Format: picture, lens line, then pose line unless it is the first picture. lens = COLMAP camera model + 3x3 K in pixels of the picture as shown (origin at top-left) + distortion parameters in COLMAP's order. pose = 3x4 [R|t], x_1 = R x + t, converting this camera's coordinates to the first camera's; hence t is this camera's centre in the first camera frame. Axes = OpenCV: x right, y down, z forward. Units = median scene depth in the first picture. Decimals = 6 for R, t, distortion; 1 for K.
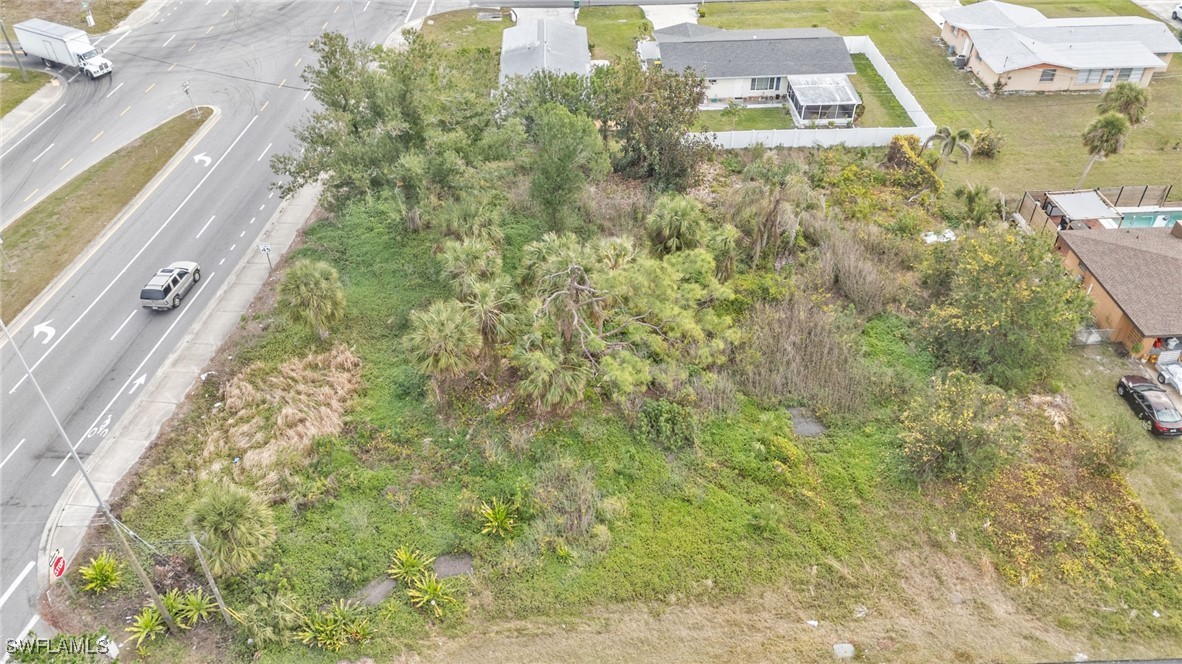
lens RADIAL K [[864.4, 0, 591.0], [0, 864.4, 332.0], [0, 0, 1]] dist [0.070363, -0.063675]
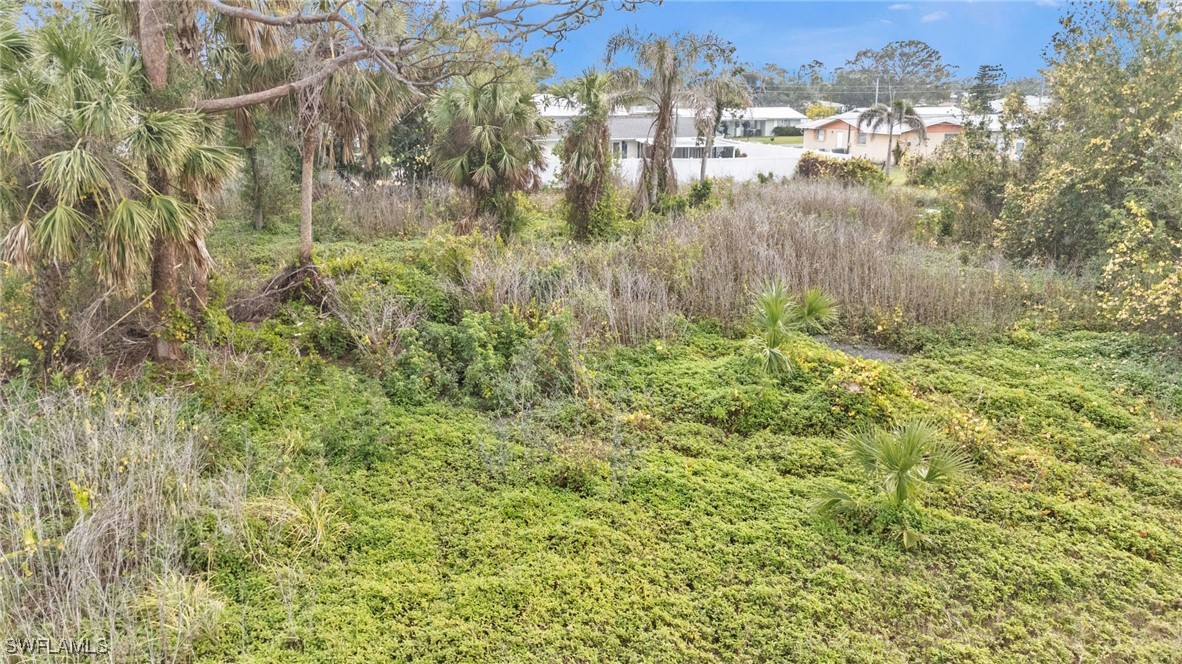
lens RADIAL K [[864.4, 0, 591.0], [0, 864.4, 332.0], [0, 0, 1]] dist [0.070363, -0.063675]
pose [[0.980213, -0.052896, 0.190746, 0.063569], [0.125931, 0.910115, -0.394755, 0.238404], [-0.152720, 0.410965, 0.898768, 0.689614]]
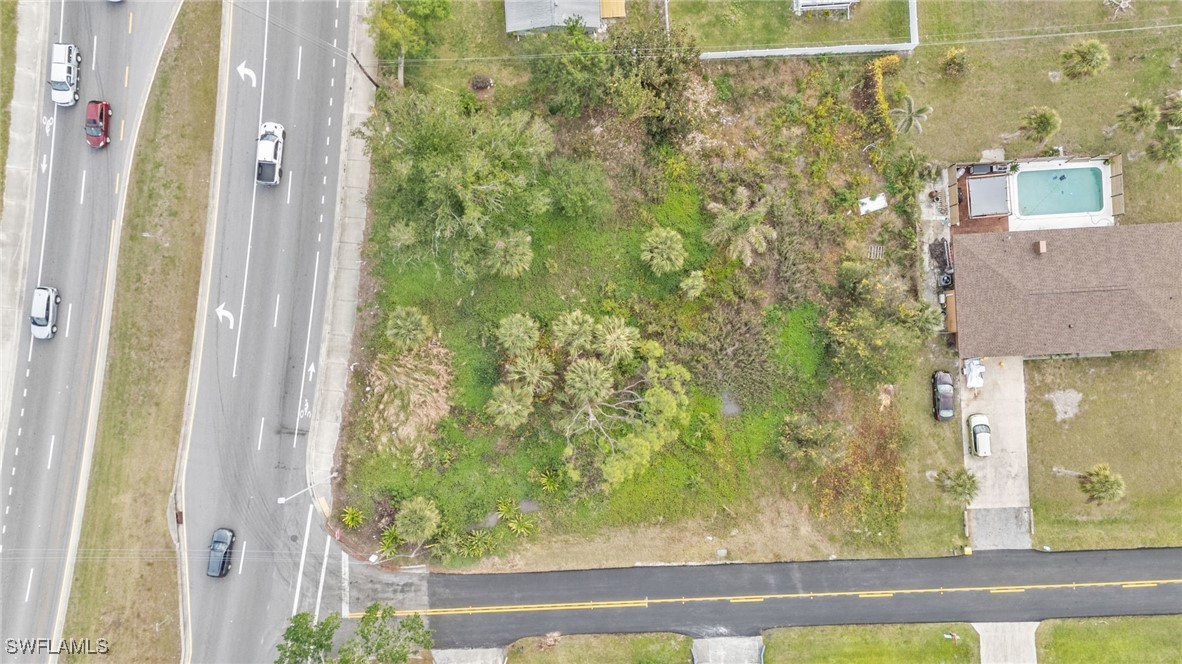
lens RADIAL K [[857.5, 0, 591.0], [0, 857.5, 332.0], [0, 0, 1]] dist [0.076312, -0.080357]
pose [[0.999866, -0.010002, -0.012971, 0.006470], [0.016363, 0.645150, 0.763880, -1.251136], [0.000728, -0.763990, 0.645227, 0.057164]]
